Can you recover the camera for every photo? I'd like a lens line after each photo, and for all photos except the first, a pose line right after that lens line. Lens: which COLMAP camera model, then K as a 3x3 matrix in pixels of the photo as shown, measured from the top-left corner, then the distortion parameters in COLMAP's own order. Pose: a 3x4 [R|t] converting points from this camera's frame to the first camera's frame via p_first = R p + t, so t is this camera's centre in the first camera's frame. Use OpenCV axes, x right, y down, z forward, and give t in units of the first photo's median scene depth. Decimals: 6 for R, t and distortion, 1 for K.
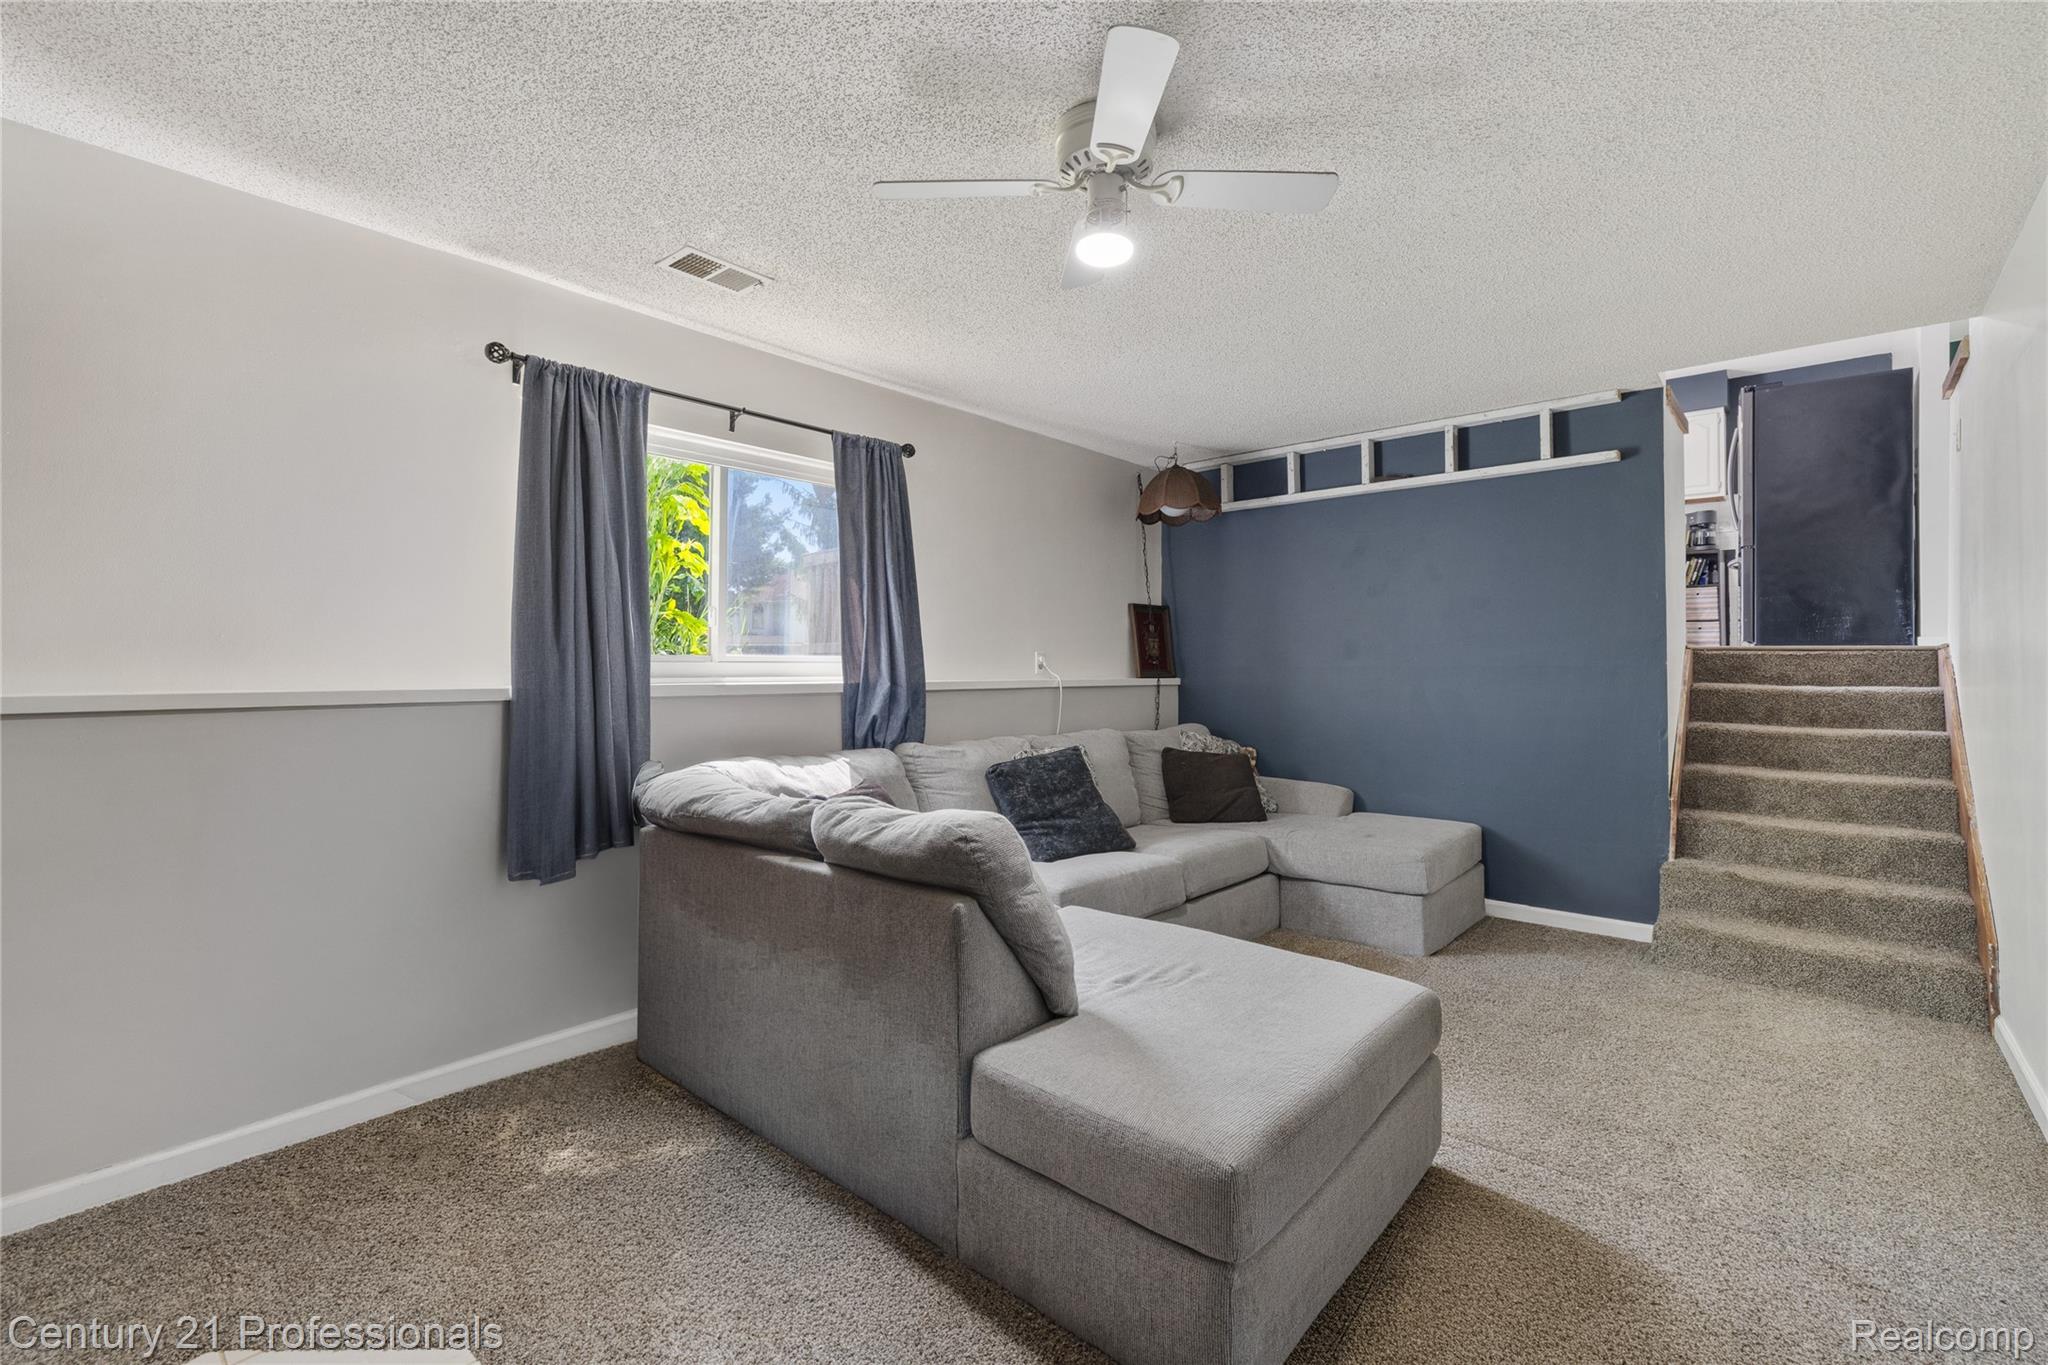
lens RADIAL K [[871.1, 0, 1003.7], [0, 871.1, 655.9], [0, 0, 1]] dist [-0.002134, 0.001123]
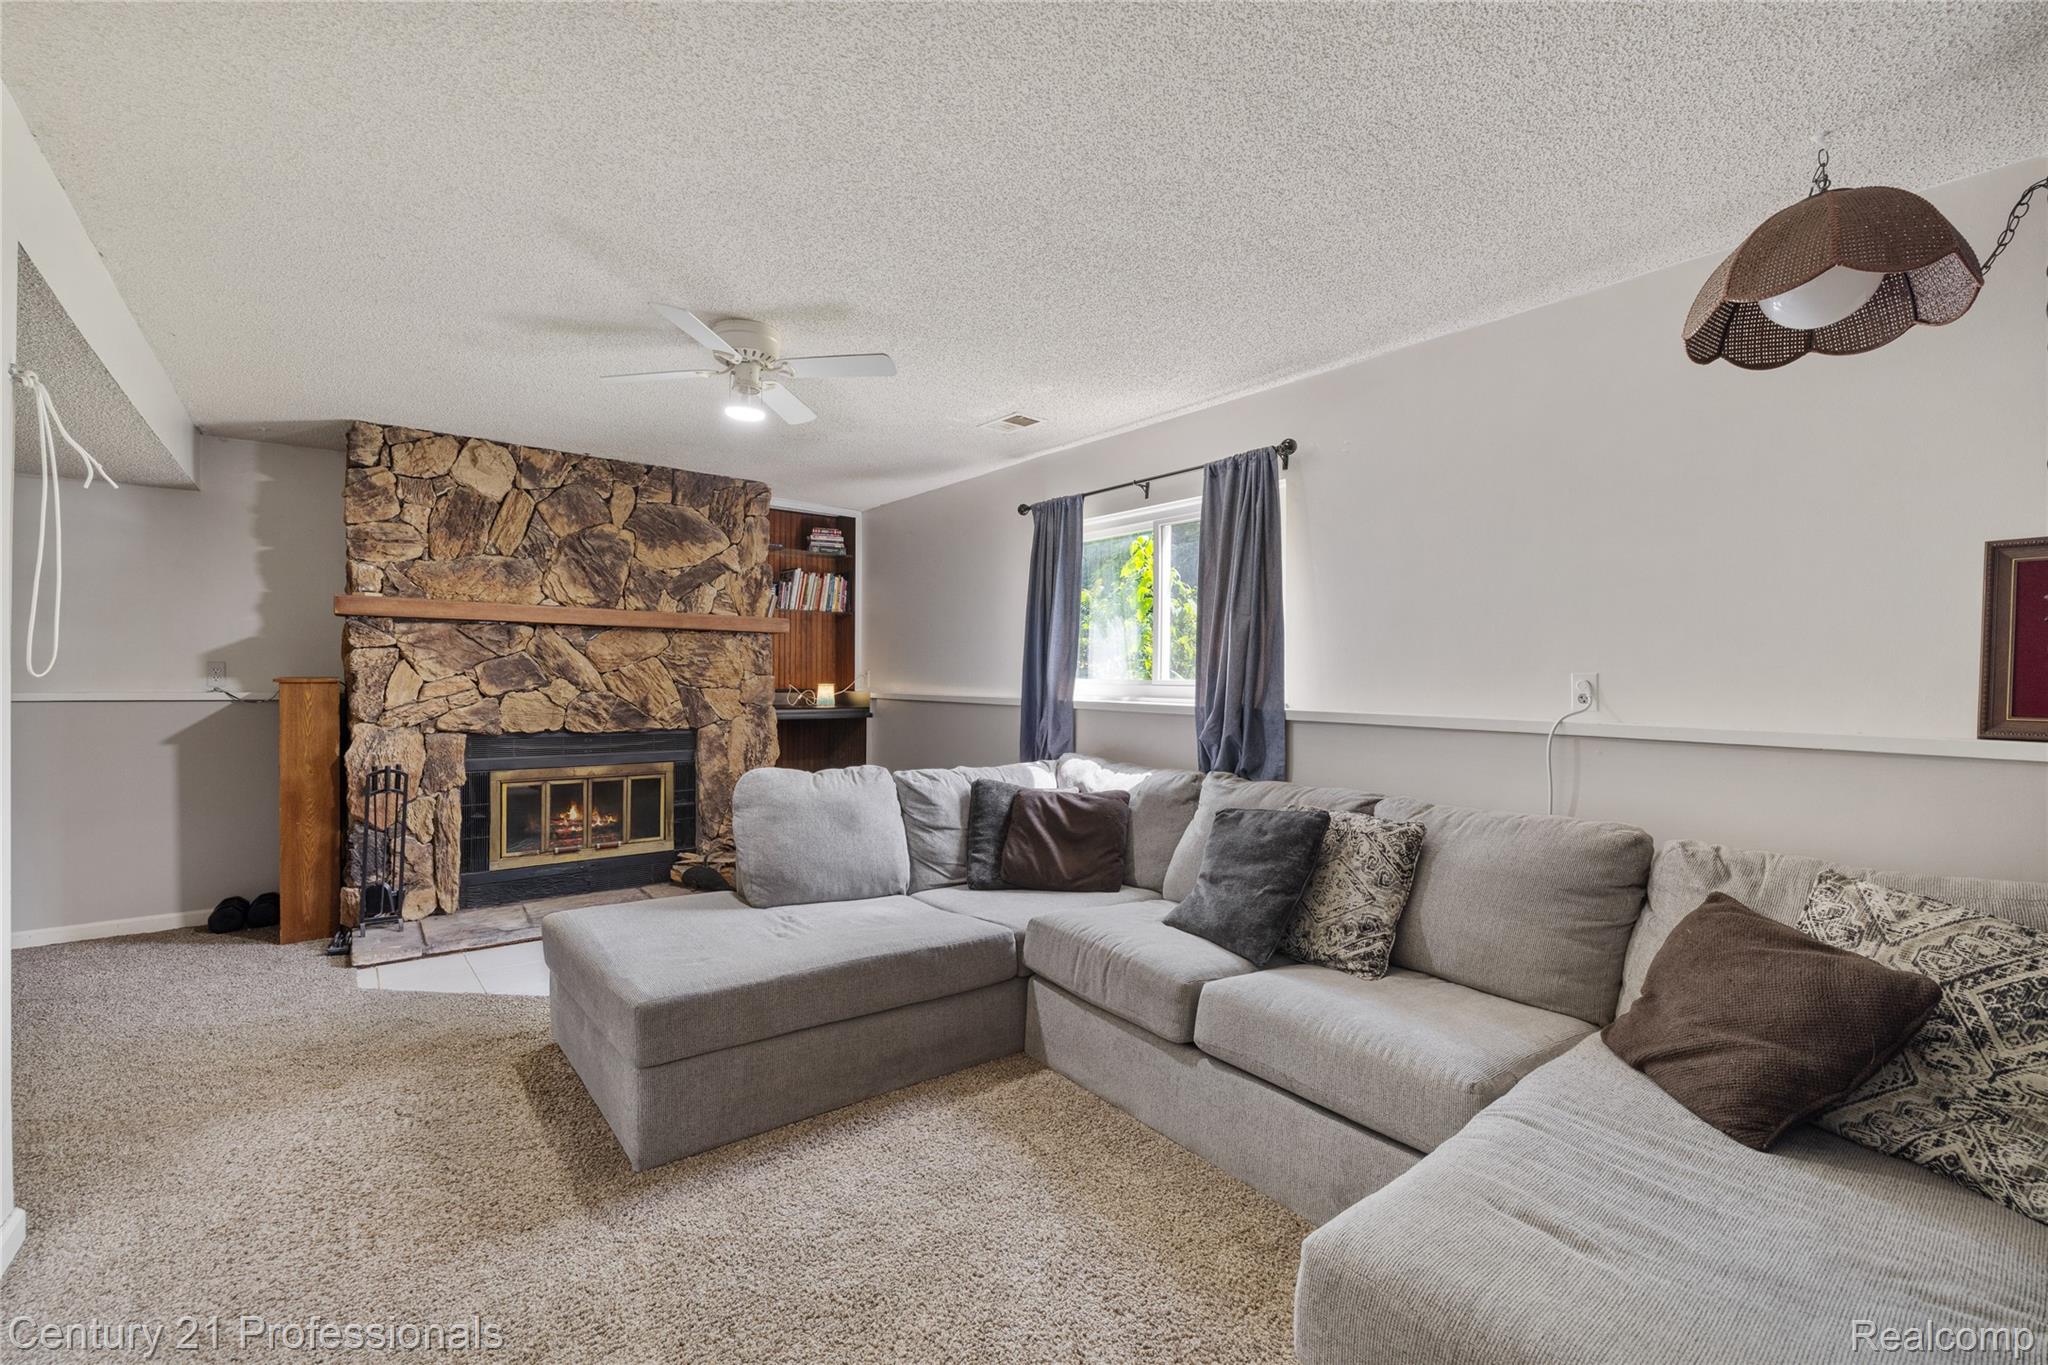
lens RADIAL K [[871.1, 0, 1057.5], [0, 871.1, 675.5], [0, 0, 1]] dist [-0.002134, 0.001123]
pose [[-0.146278, 0.001692, -0.989242, 0.856506], [0.004941, 0.999987, 0.000980, -0.006615], [0.989231, -0.004745, -0.146284, 0.967302]]
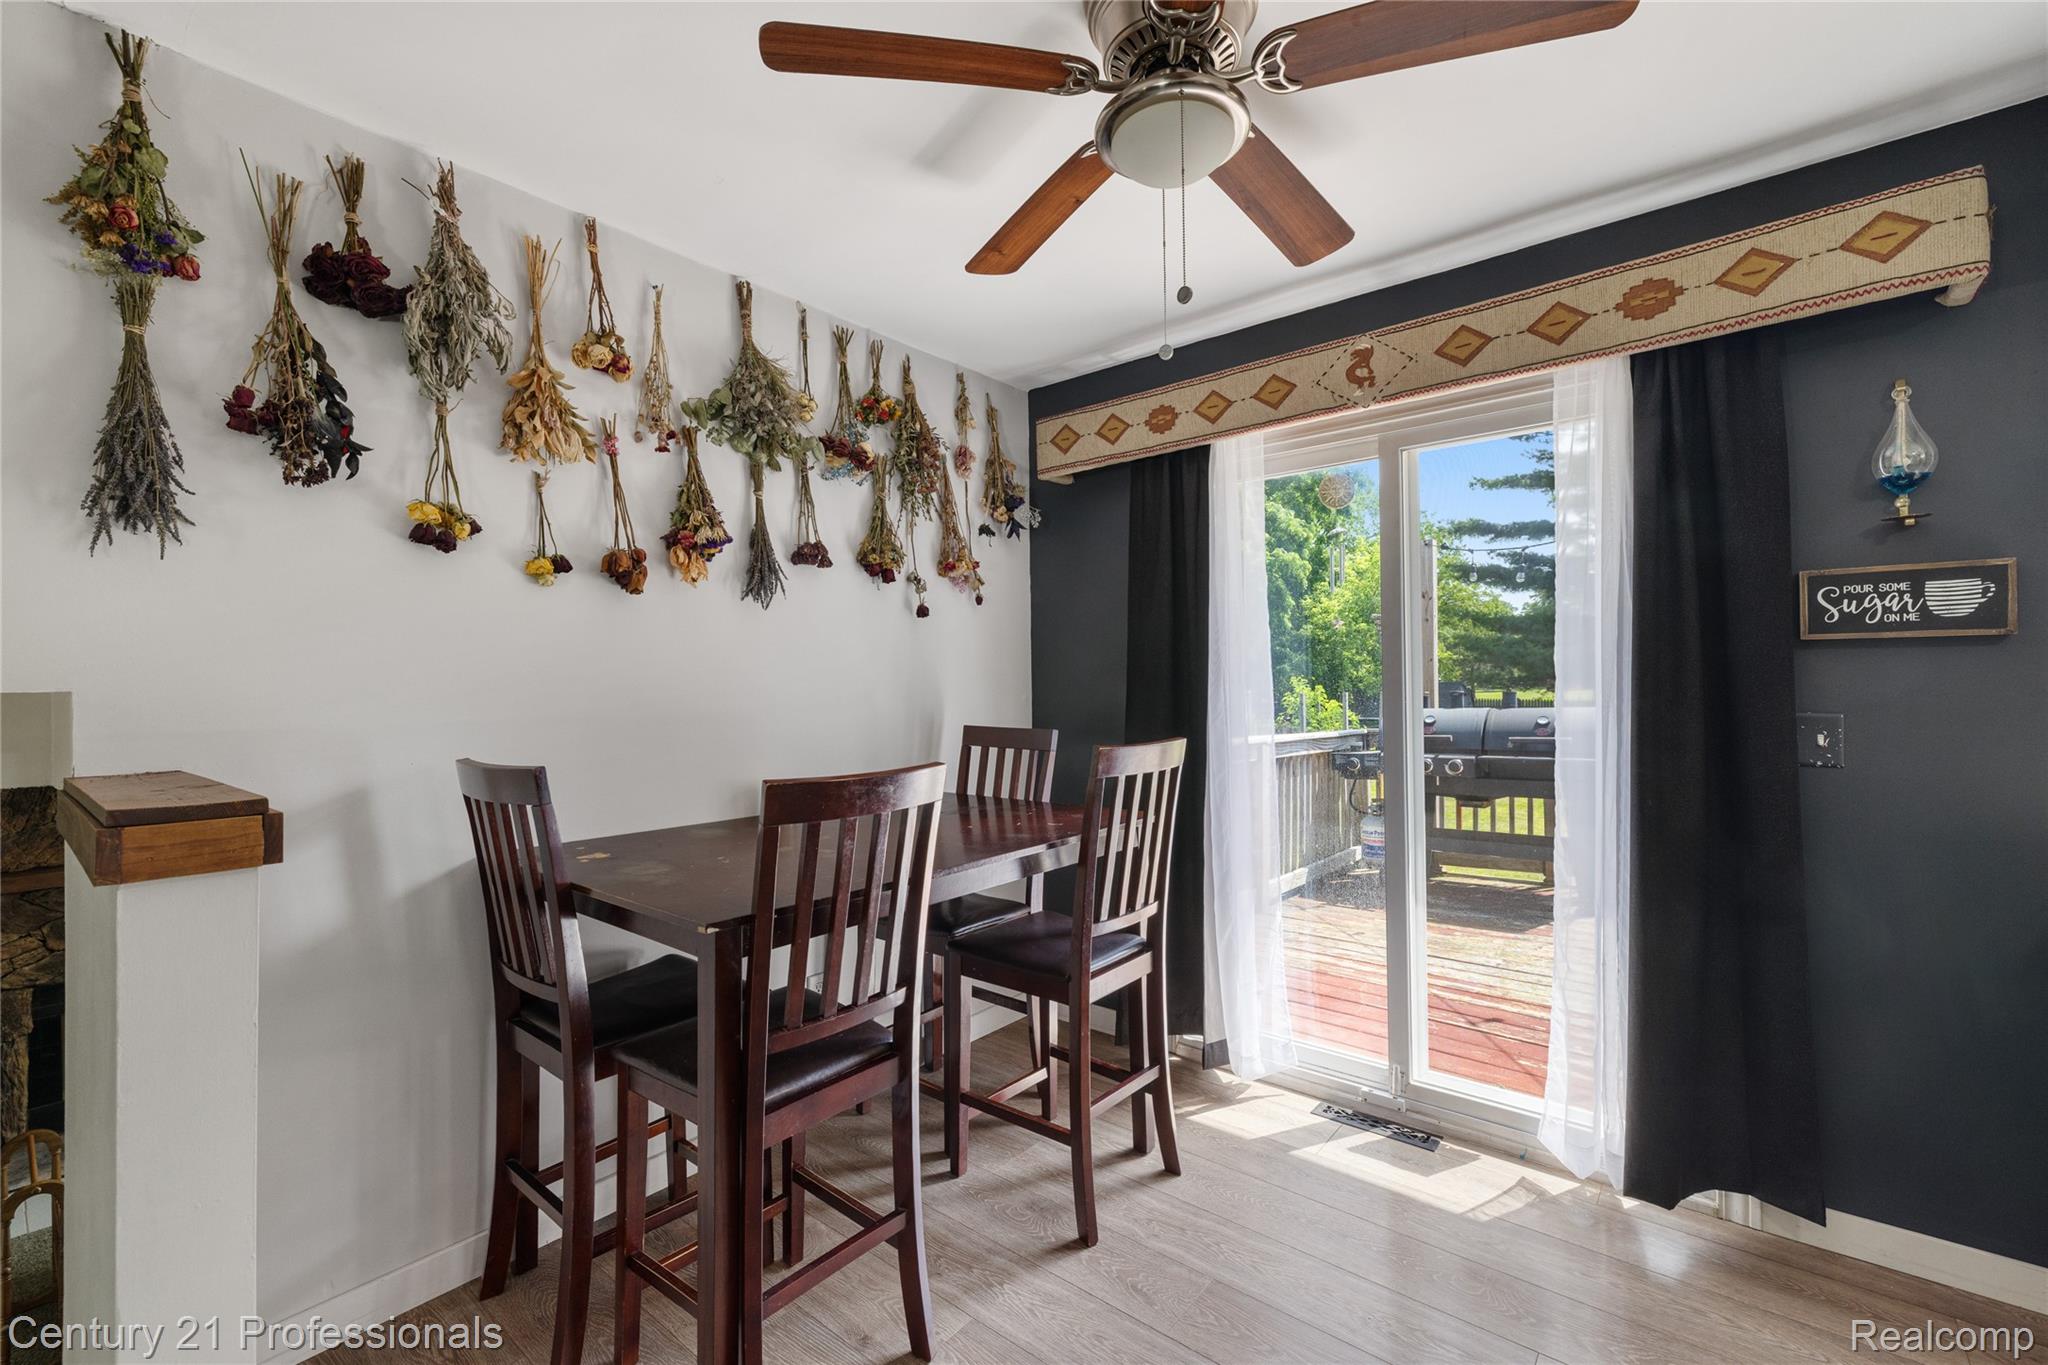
lens RADIAL K [[871.1, 0, 1052.9], [0, 871.1, 677.8], [0, 0, 1]] dist [-0.002134, 0.001123]
pose [[0.060701, -0.006347, -0.998136, 1.265177], [0.027396, 0.999614, -0.004690, -0.374087], [0.997780, -0.027060, 0.060852, 1.528460]]
